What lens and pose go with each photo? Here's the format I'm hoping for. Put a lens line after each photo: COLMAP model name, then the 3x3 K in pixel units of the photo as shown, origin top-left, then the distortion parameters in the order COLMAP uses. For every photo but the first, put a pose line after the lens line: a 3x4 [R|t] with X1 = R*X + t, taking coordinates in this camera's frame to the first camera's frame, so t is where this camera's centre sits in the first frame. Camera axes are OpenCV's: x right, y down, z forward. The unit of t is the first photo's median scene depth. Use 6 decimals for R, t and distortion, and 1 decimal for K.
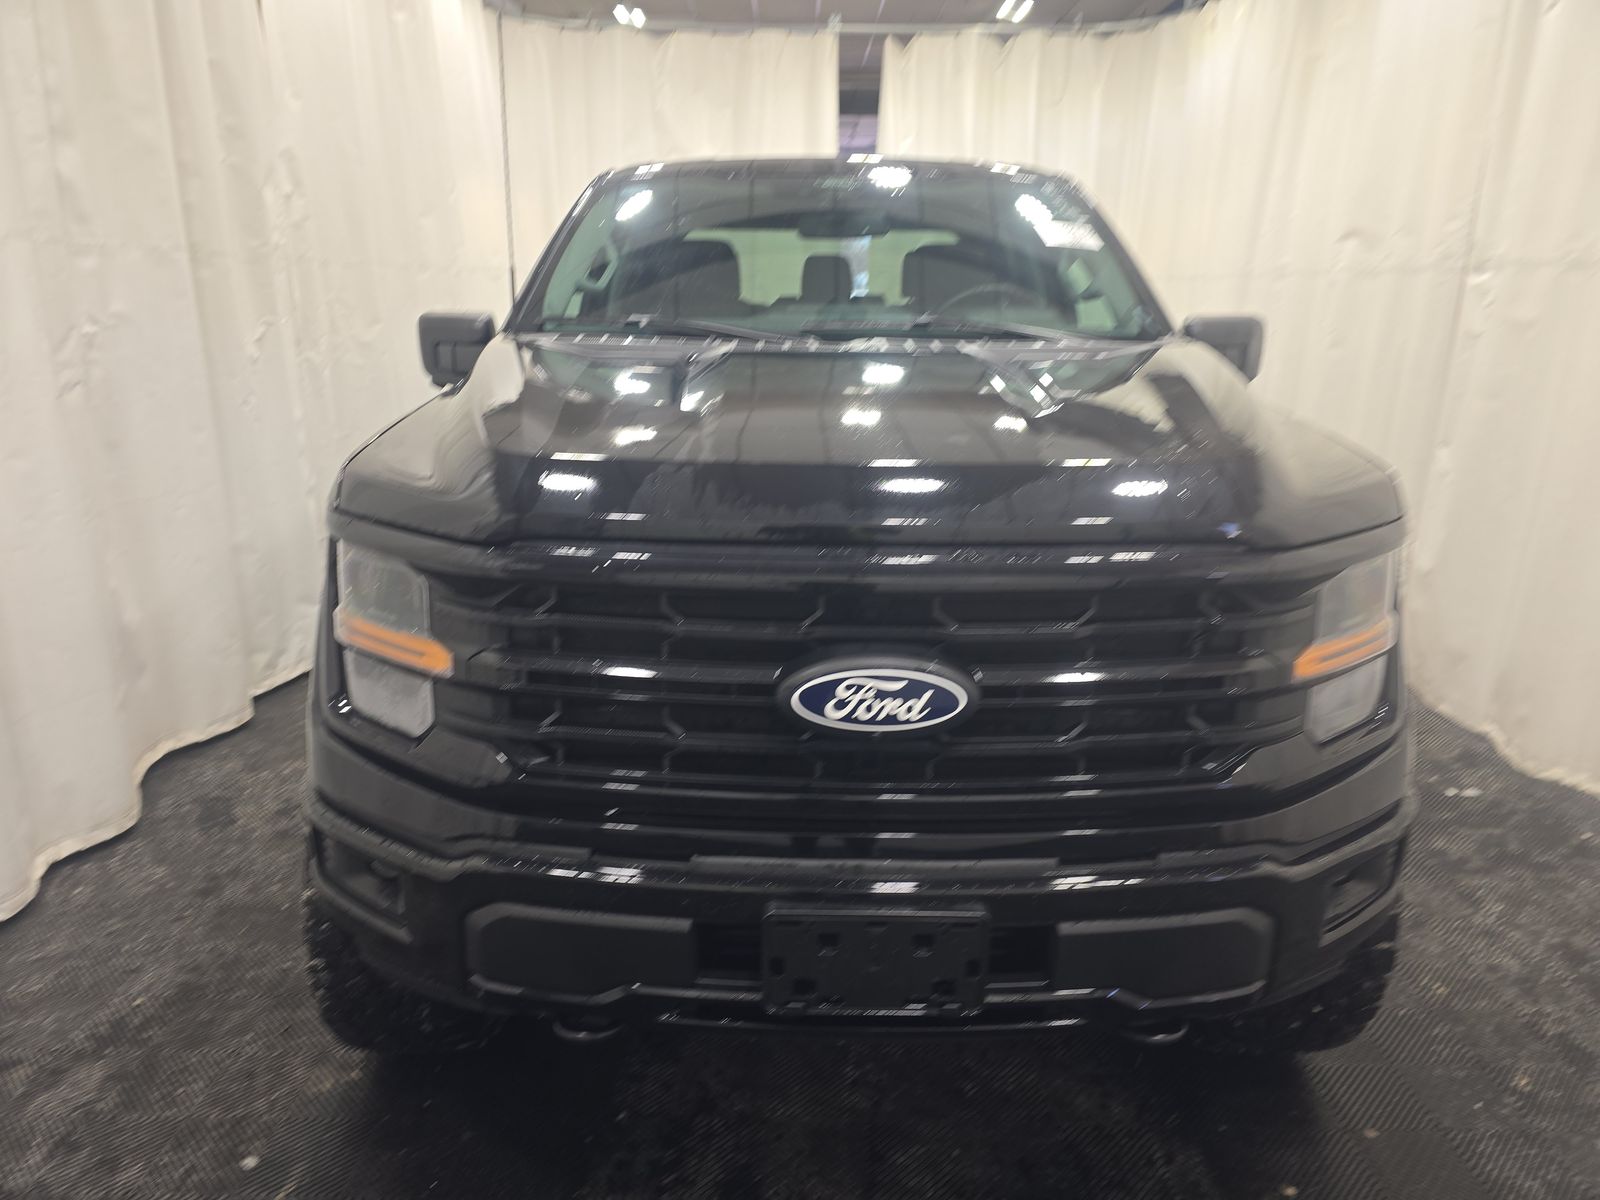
lens RADIAL K [[1050.6, 0, 798.7], [0, 1050.6, 615.4], [0, 0, 1]] dist [0.038814, -0.034184]
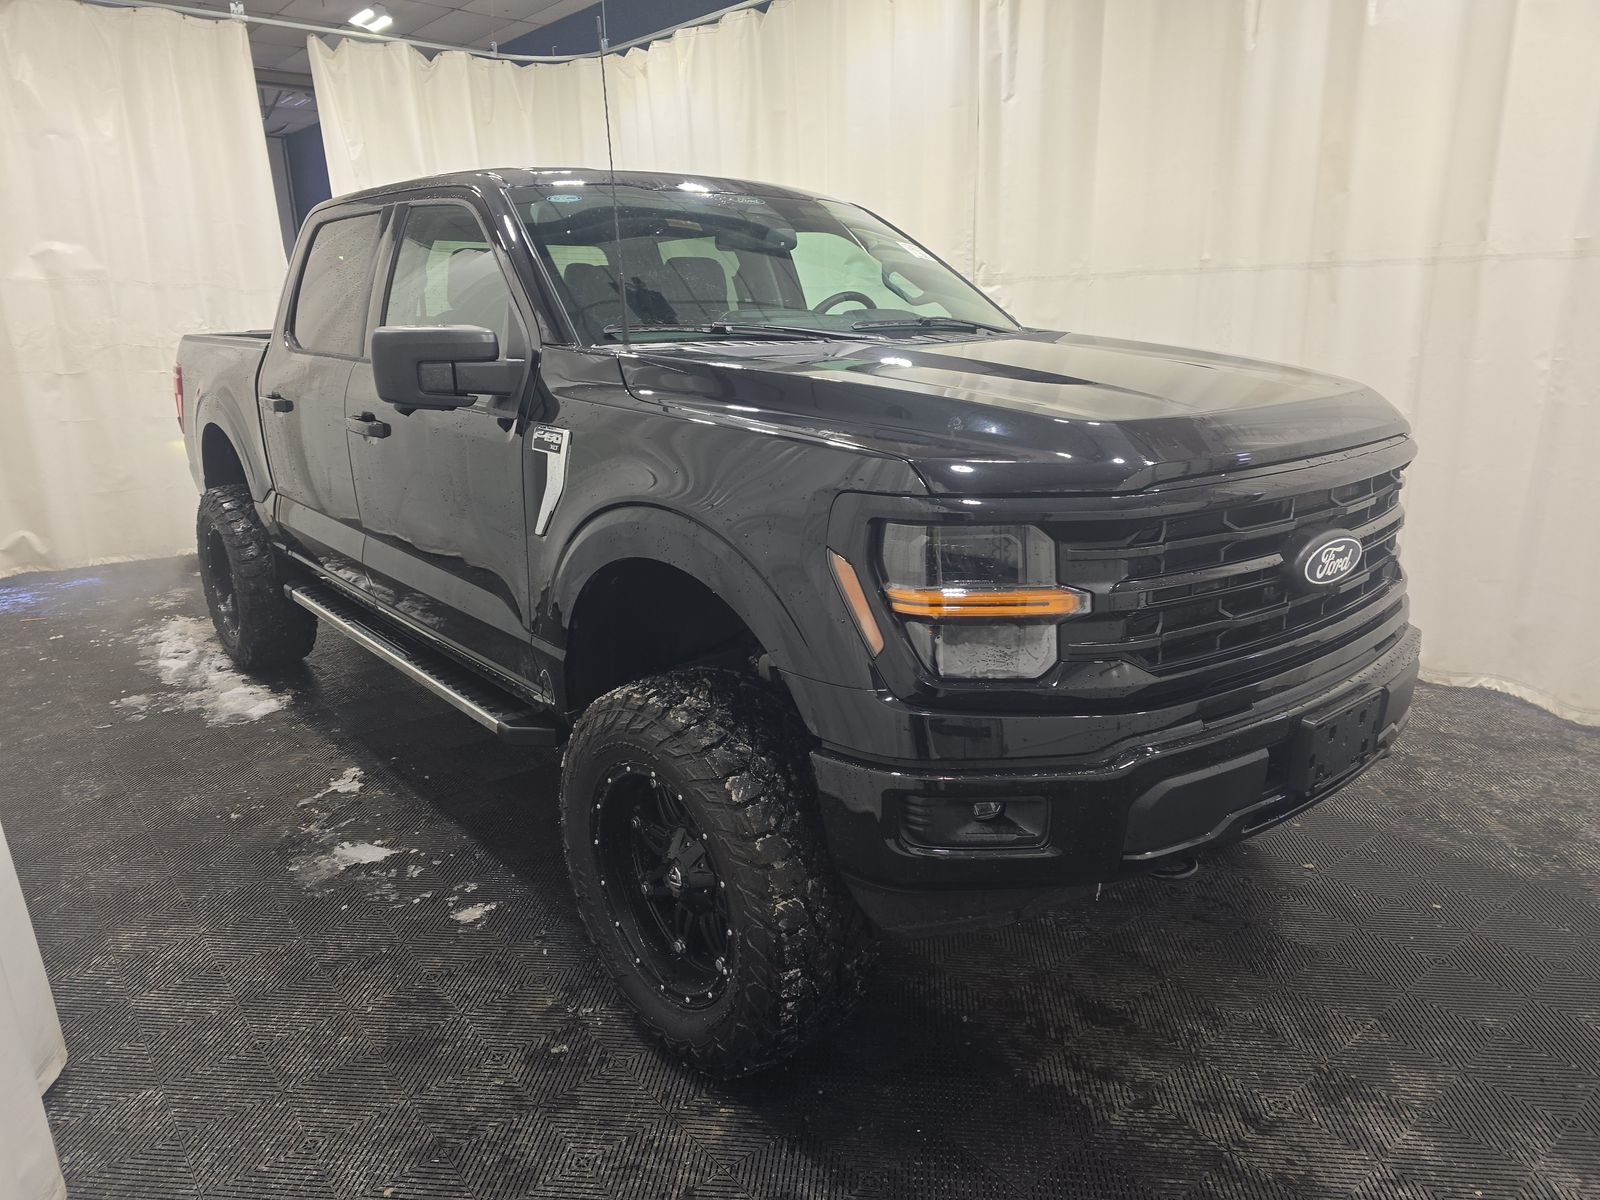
lens RADIAL K [[1050.6, 0, 798.7], [0, 1050.6, 615.4], [0, 0, 1]] dist [0.038814, -0.034184]
pose [[0.779676, -0.187609, 0.597418, -0.603789], [0.198090, 0.978963, 0.048904, -0.028957], [-0.594025, 0.080213, 0.800438, 0.113388]]
